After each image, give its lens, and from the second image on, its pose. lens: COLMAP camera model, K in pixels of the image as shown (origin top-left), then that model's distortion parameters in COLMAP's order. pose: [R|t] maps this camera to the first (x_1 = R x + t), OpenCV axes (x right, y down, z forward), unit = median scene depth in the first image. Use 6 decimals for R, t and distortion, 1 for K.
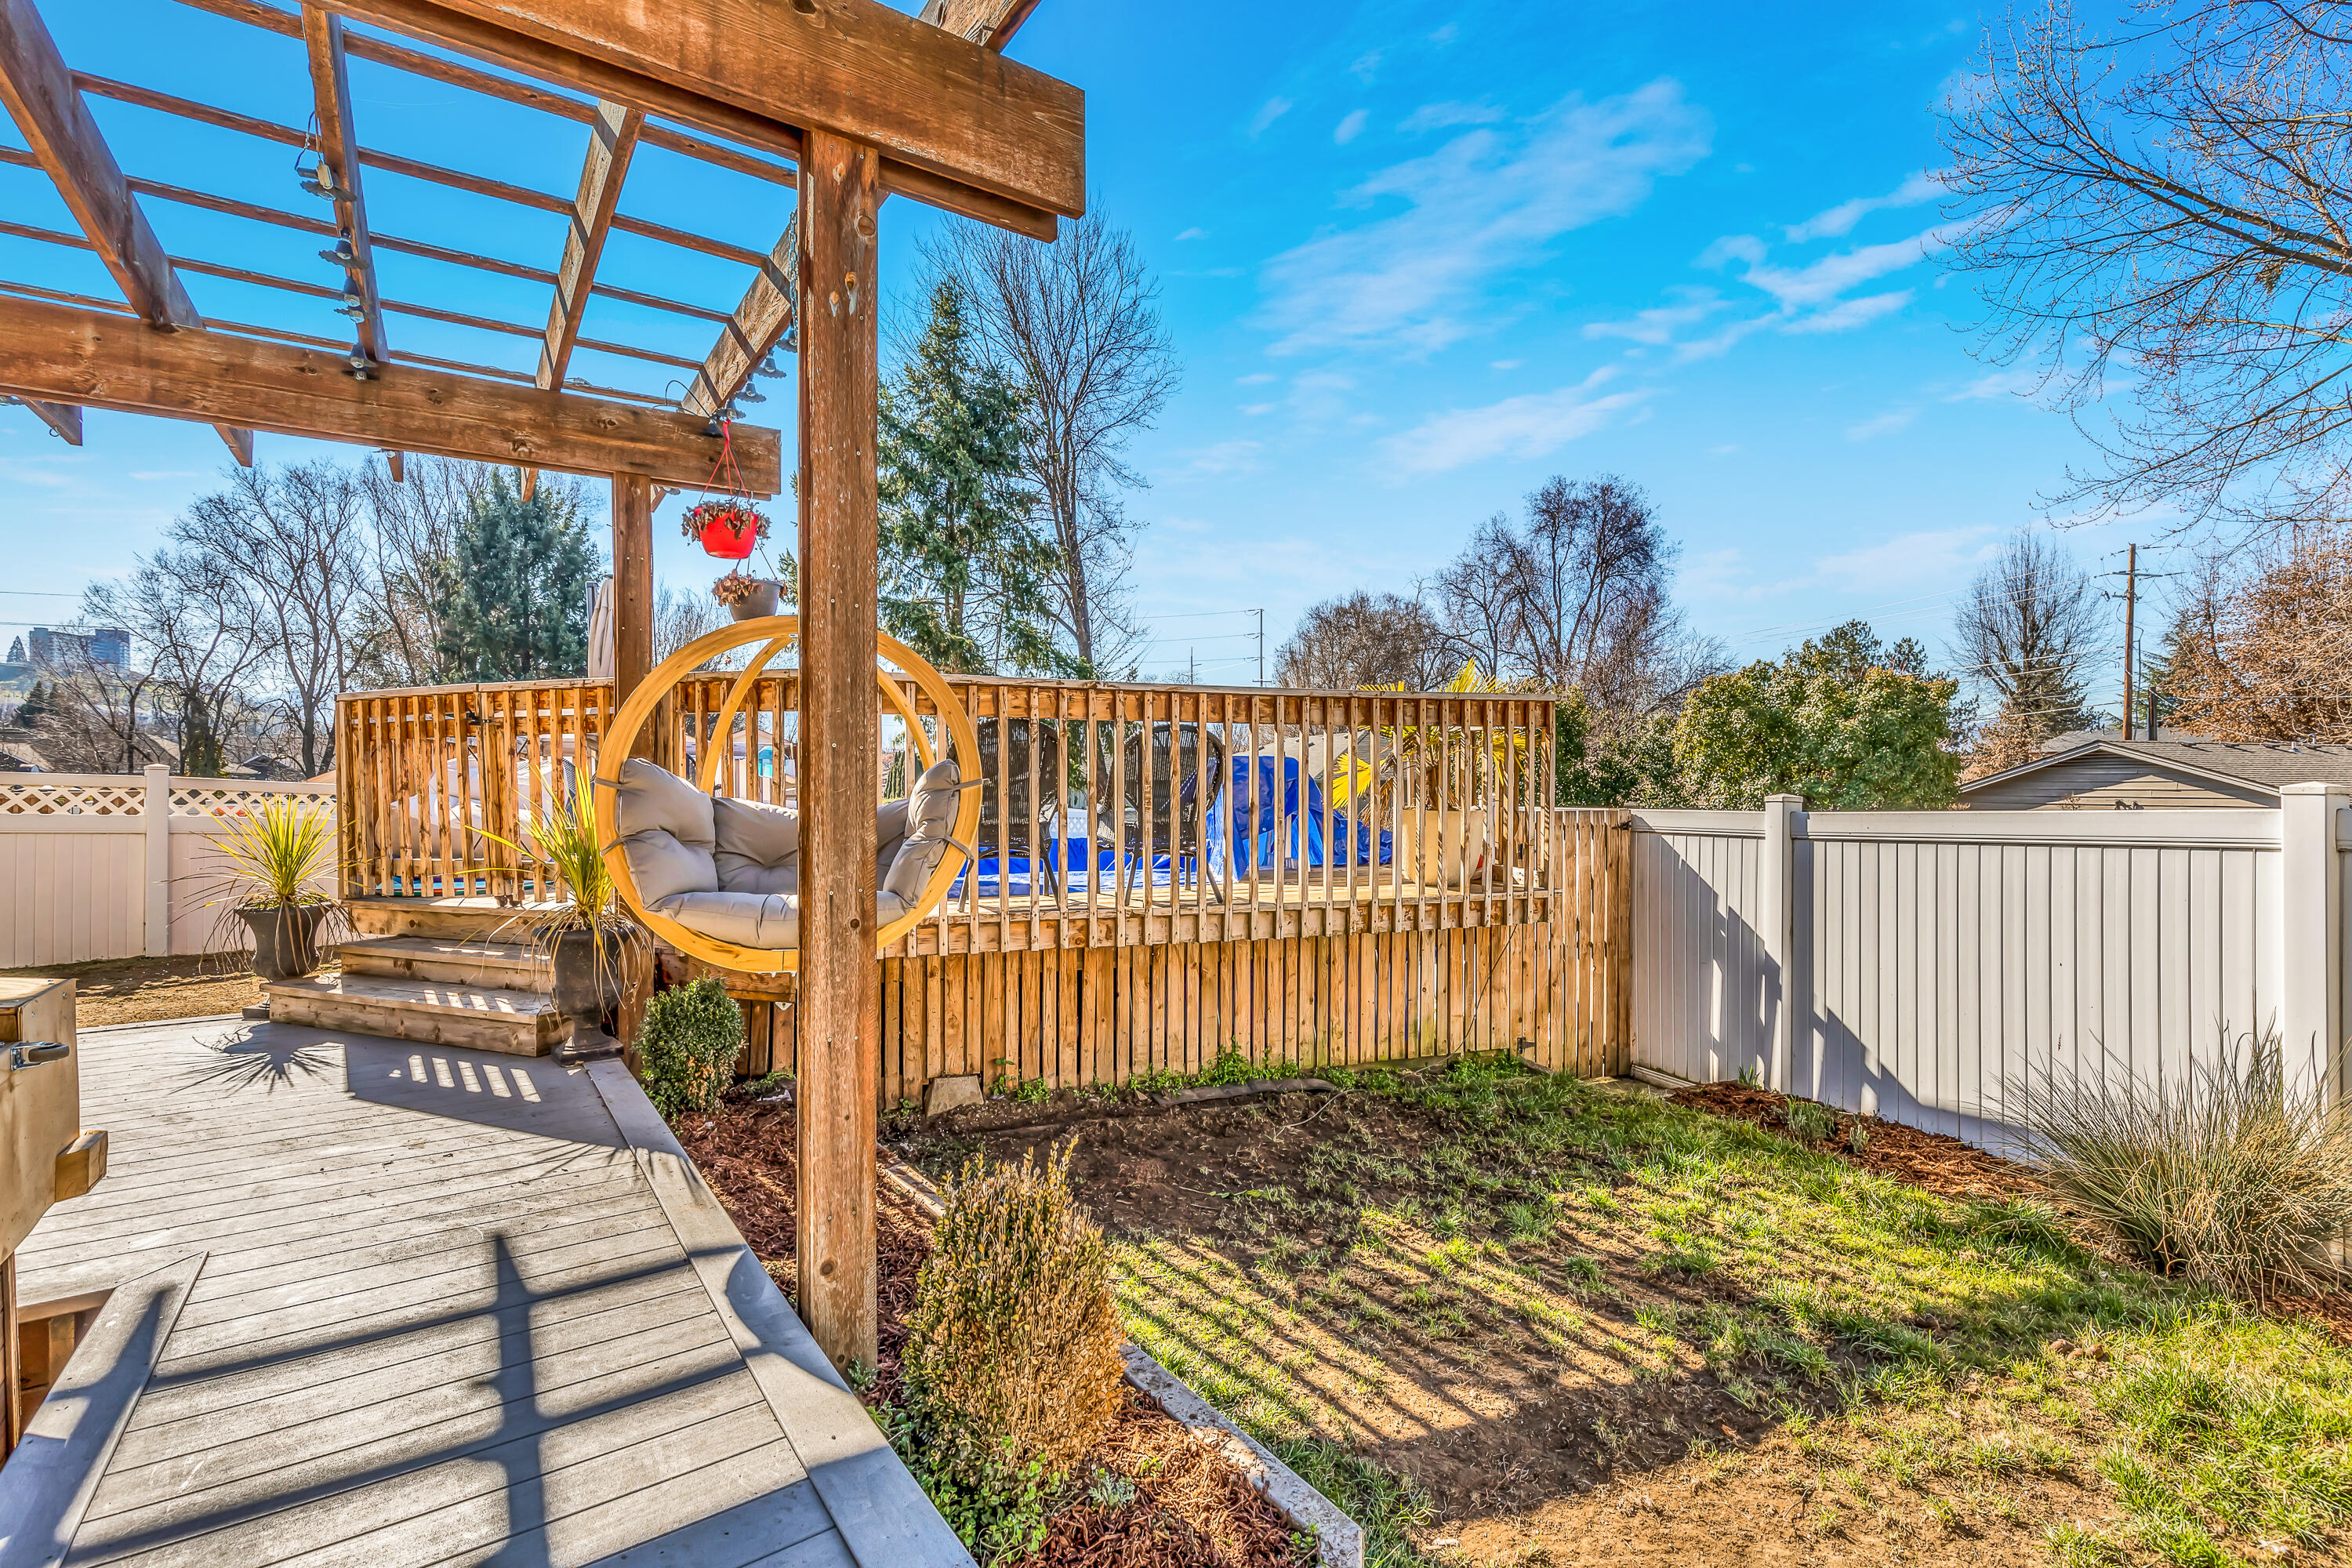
lens RADIAL K [[1086.9, 0, 1164.2], [0, 1086.9, 783.6], [0, 0, 1]] dist [0.012220, -0.003382]
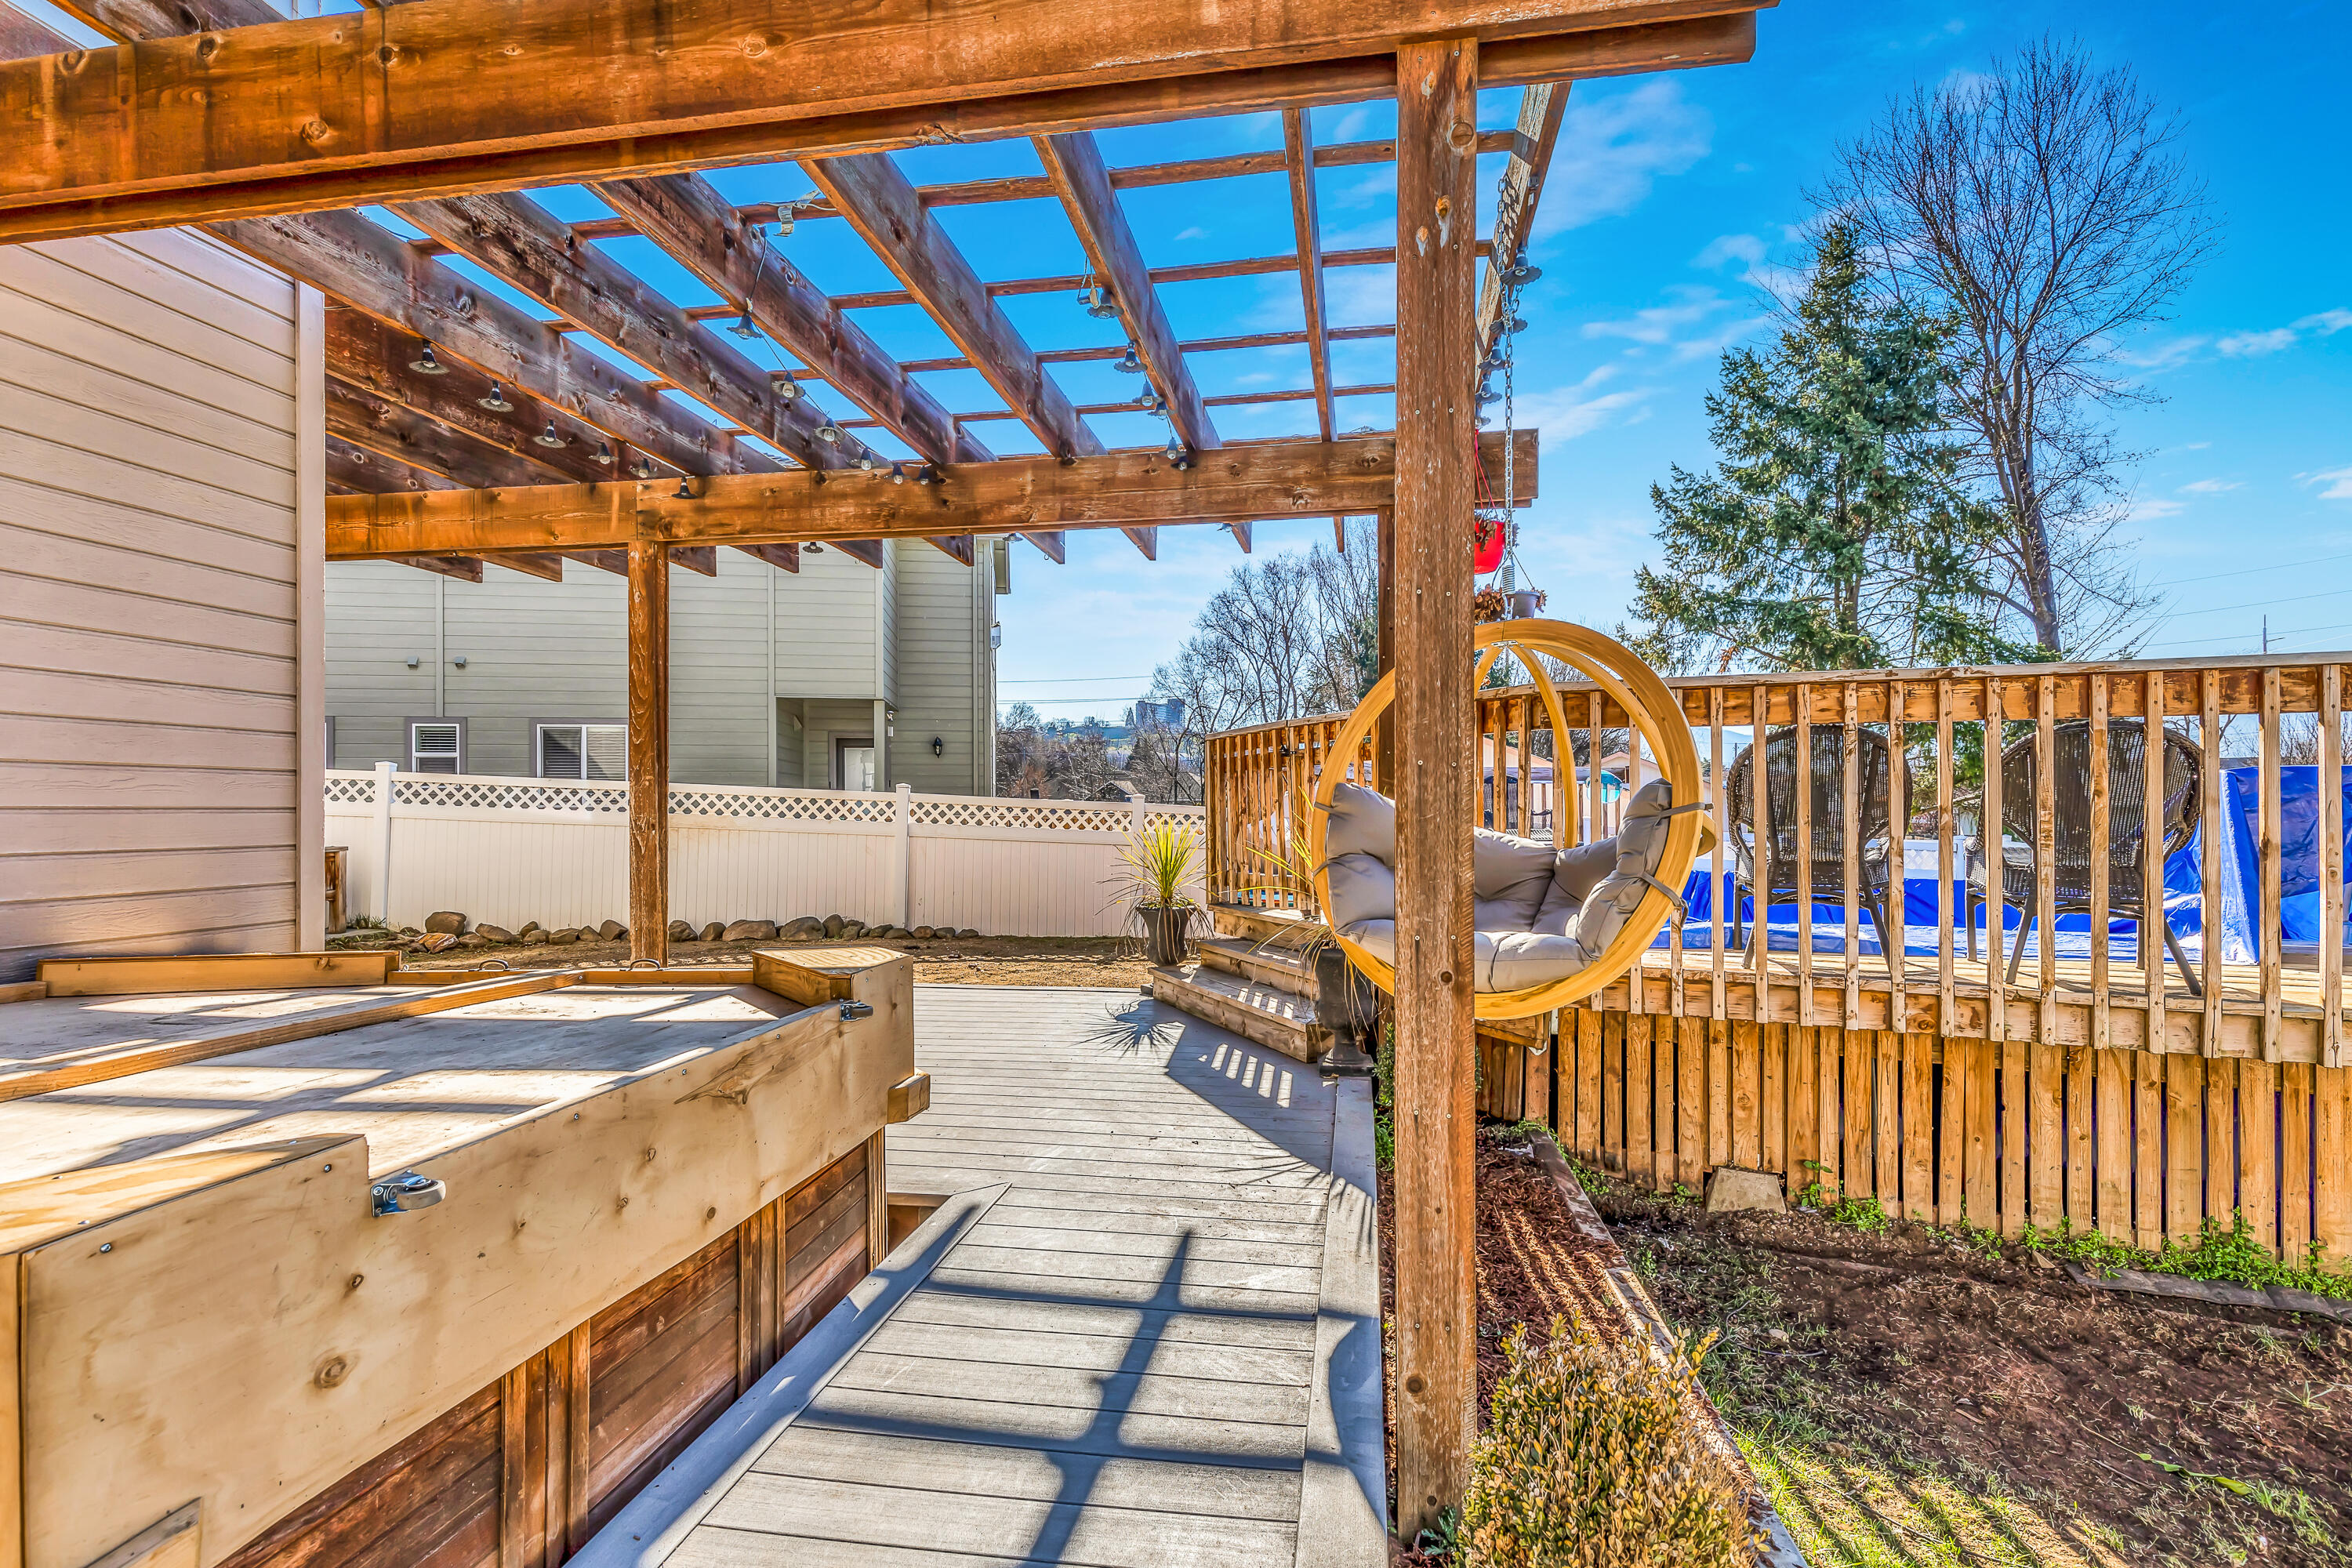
lens RADIAL K [[1086.9, 0, 1185.1], [0, 1086.9, 795.4], [0, 0, 1]] dist [0.012220, -0.003382]
pose [[0.725623, -0.008025, -0.688046, 0.066109], [-0.000697, 0.999923, -0.012397, 0.000407], [0.688092, 0.009475, 0.725562, 0.121700]]
